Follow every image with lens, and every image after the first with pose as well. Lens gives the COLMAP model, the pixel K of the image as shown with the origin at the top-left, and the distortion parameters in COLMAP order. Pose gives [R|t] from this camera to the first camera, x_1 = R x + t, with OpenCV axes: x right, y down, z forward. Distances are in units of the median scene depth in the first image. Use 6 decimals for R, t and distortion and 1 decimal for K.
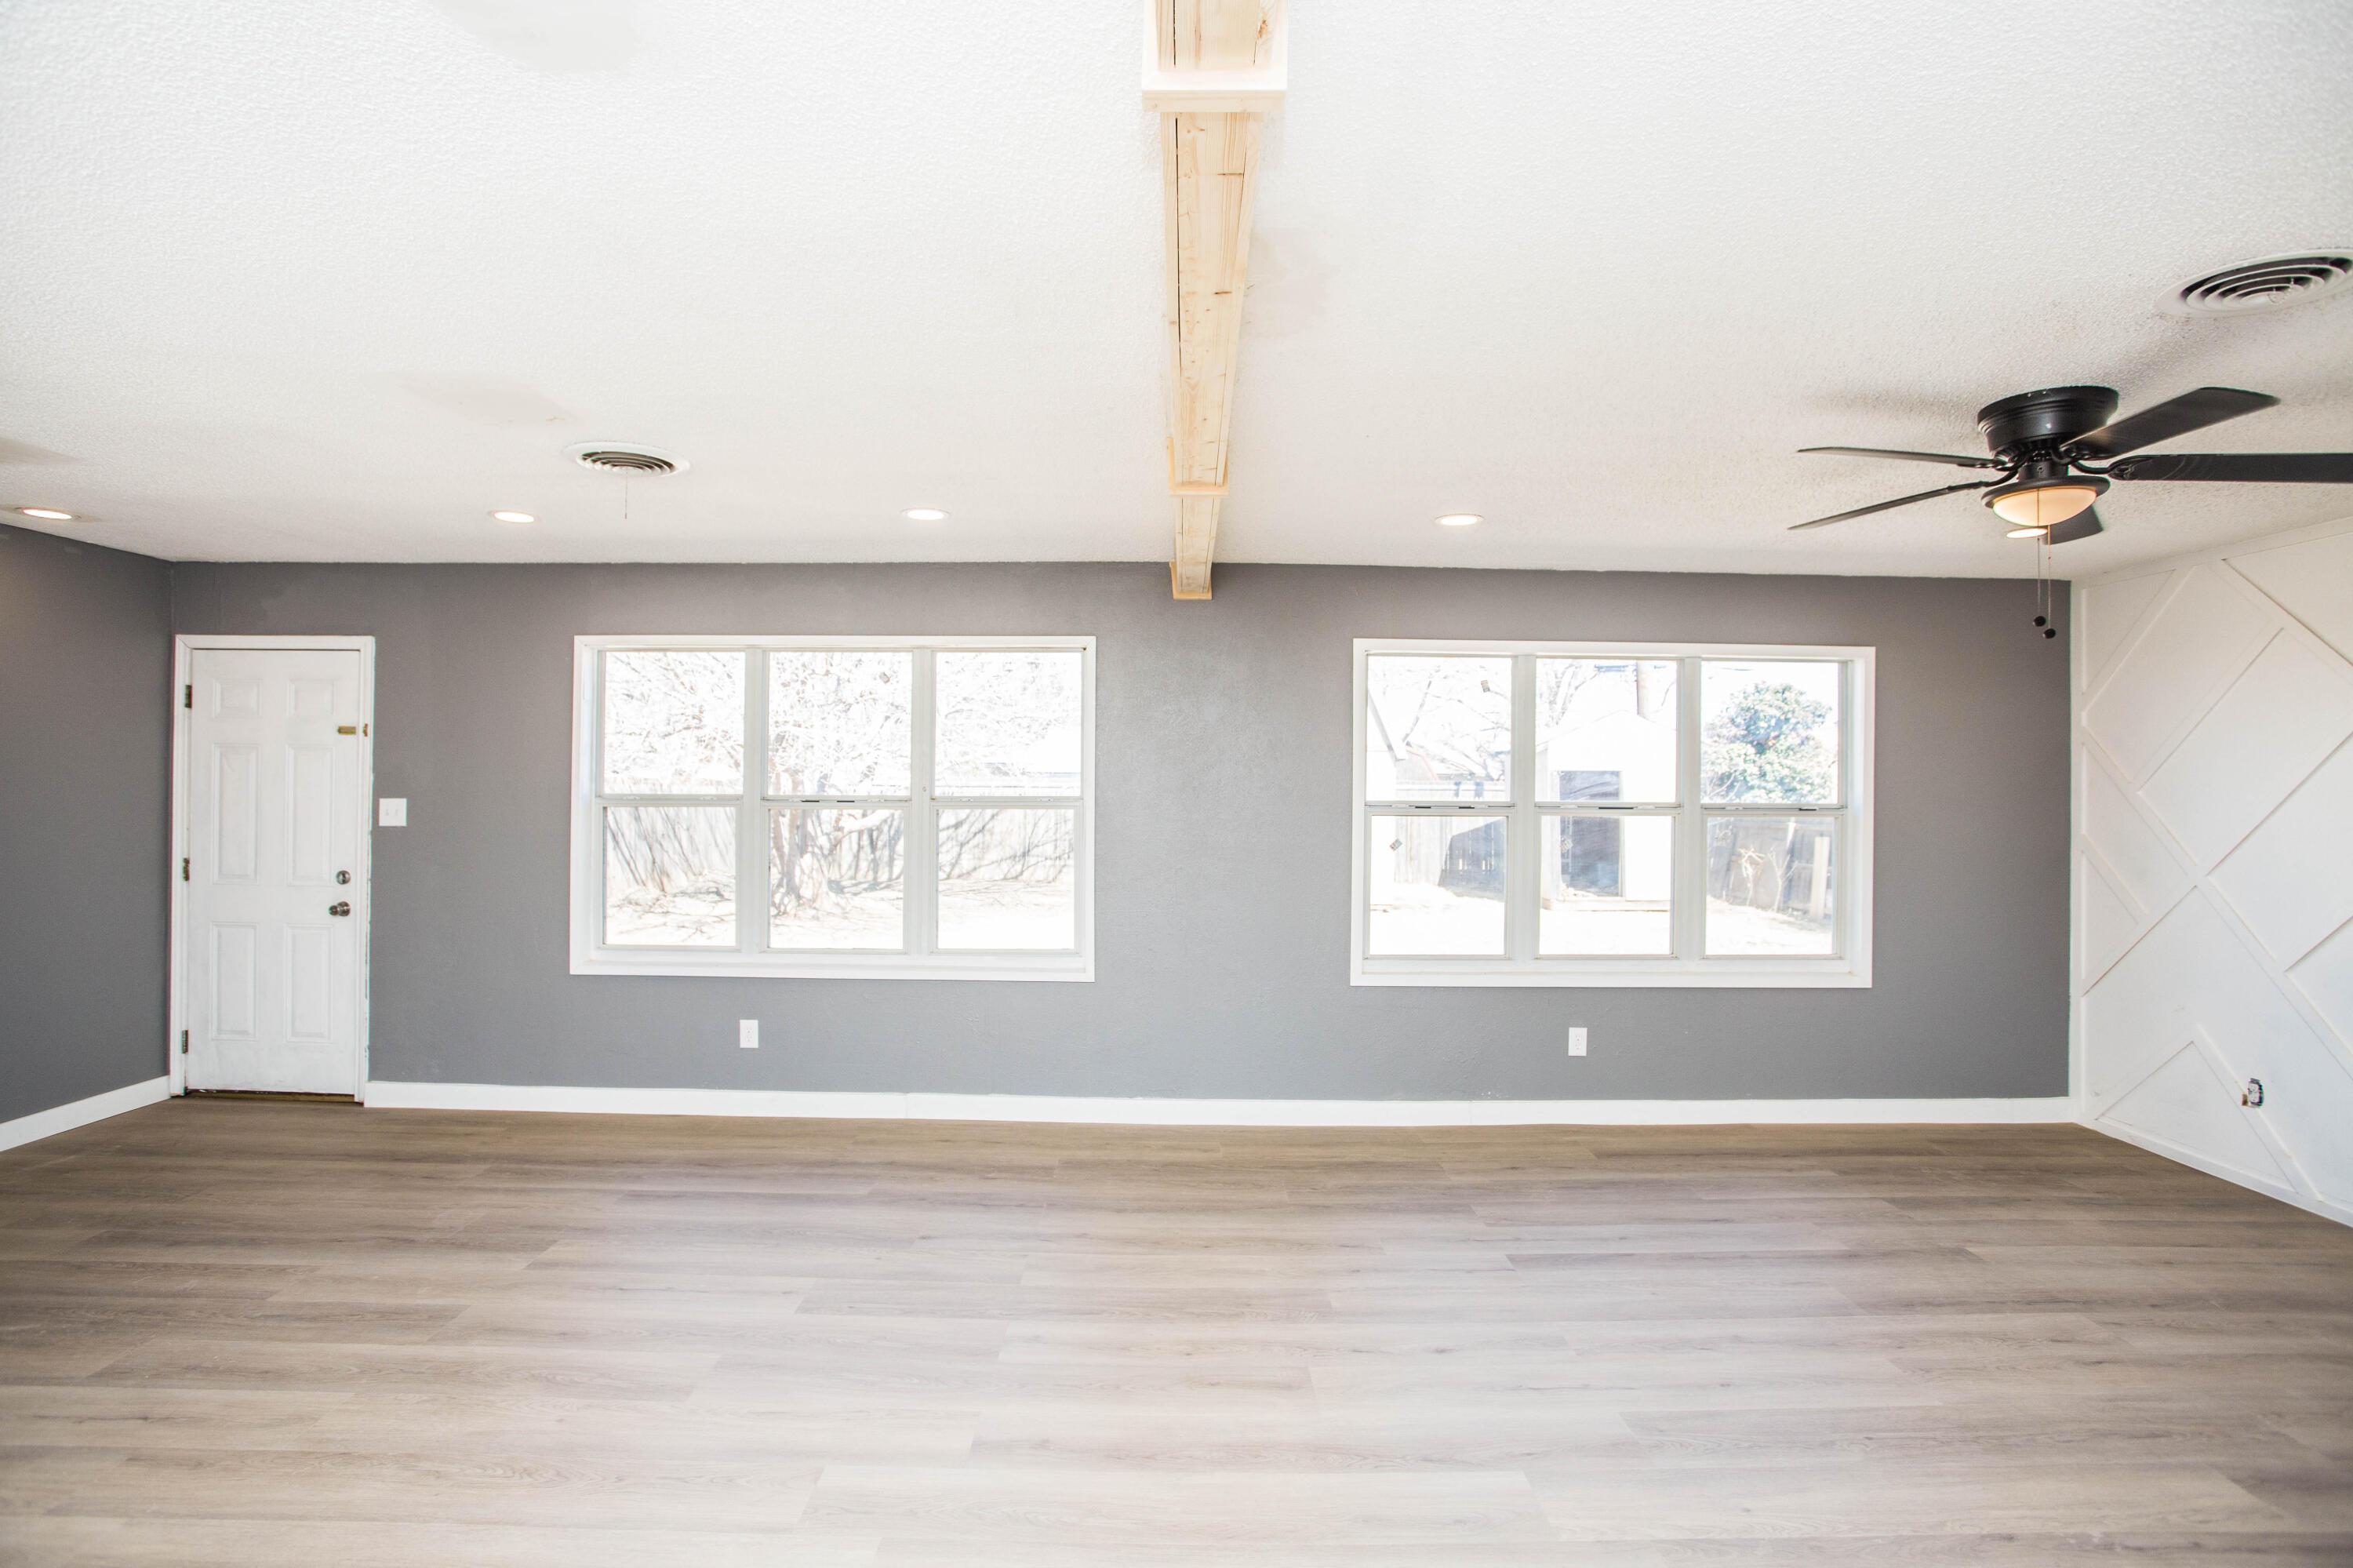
lens RADIAL K [[1152.8, 0, 1144.4], [0, 1152.8, 781.3], [0, 0, 1]] dist [-0.066707, 0.028511]
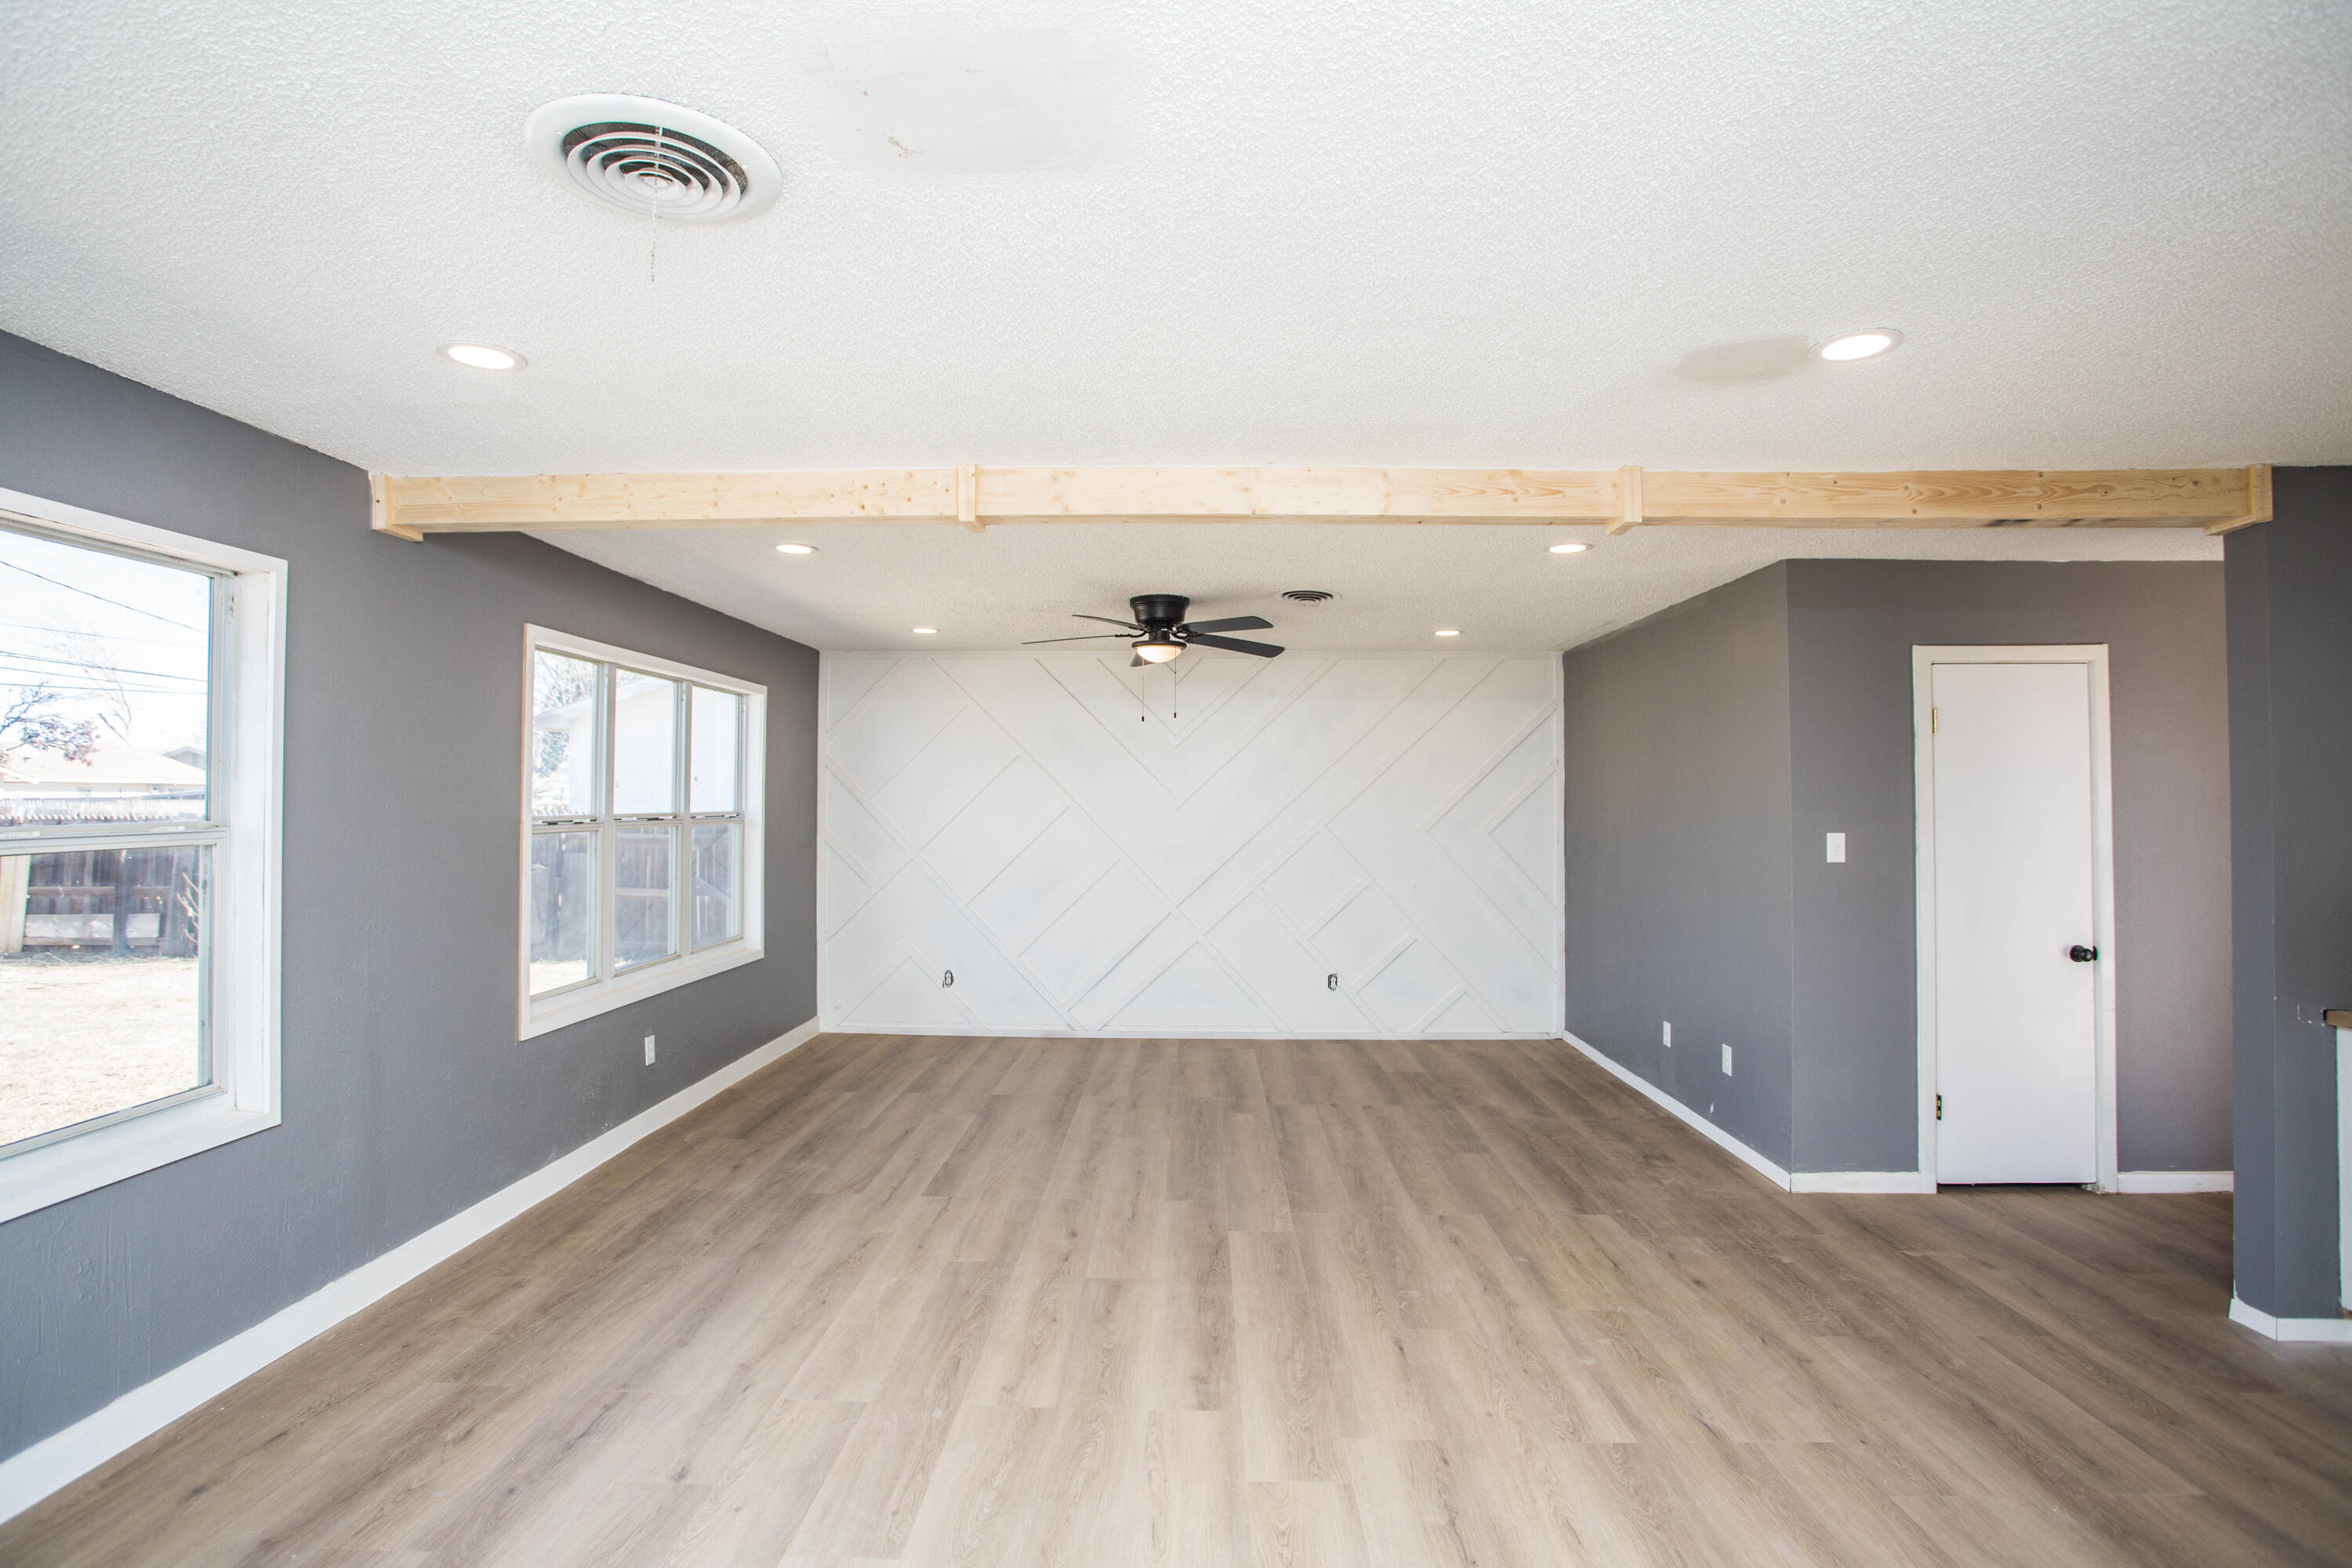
lens RADIAL K [[1152.2, 0, 1200.9], [0, 1152.2, 801.6], [0, 0, 1]] dist [-0.066707, 0.028511]
pose [[0.003037, -0.010255, 0.999943, -0.675029], [-0.010322, 0.999894, 0.010286, -0.009730], [-0.999942, -0.010353, 0.002931, 0.544741]]
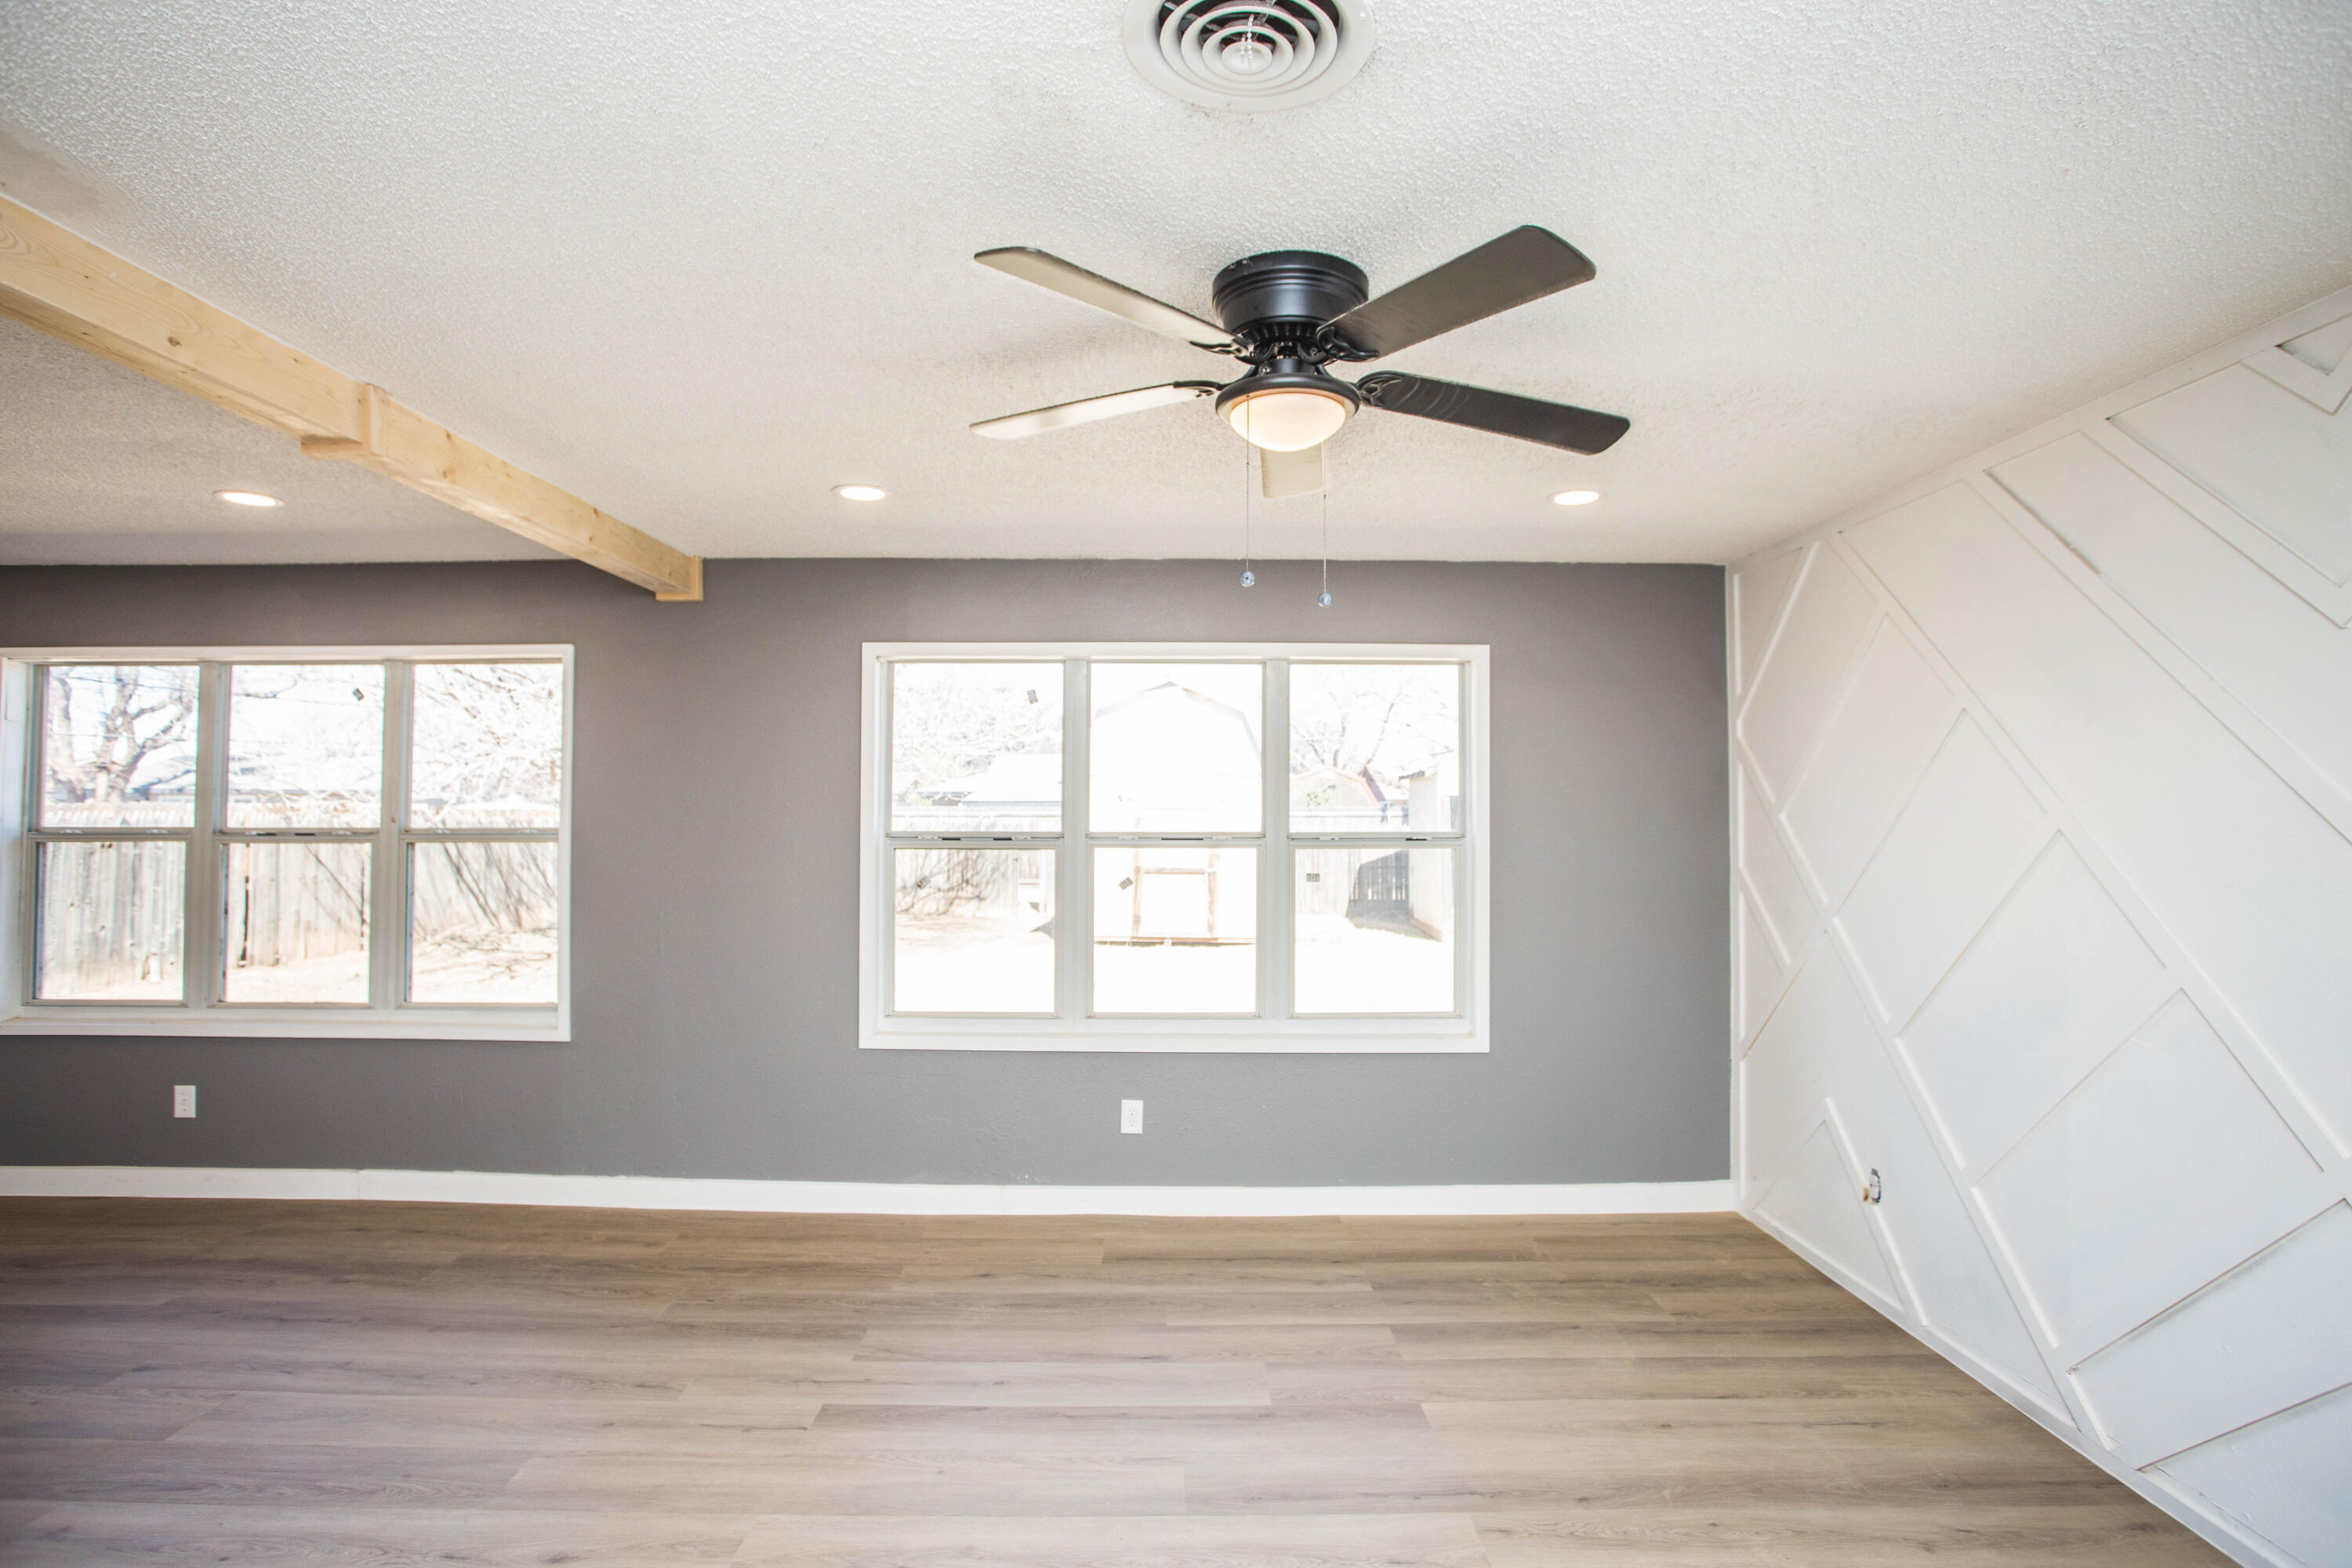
lens RADIAL K [[1152.2, 0, 1149.6], [0, 1152.2, 789.6], [0, 0, 1]] dist [-0.066707, 0.028511]
pose [[0.999980, -0.005835, -0.002307, 0.424645], [0.005794, 0.999829, -0.017574, 0.001927], [0.002410, 0.017561, 0.999843, 0.157058]]
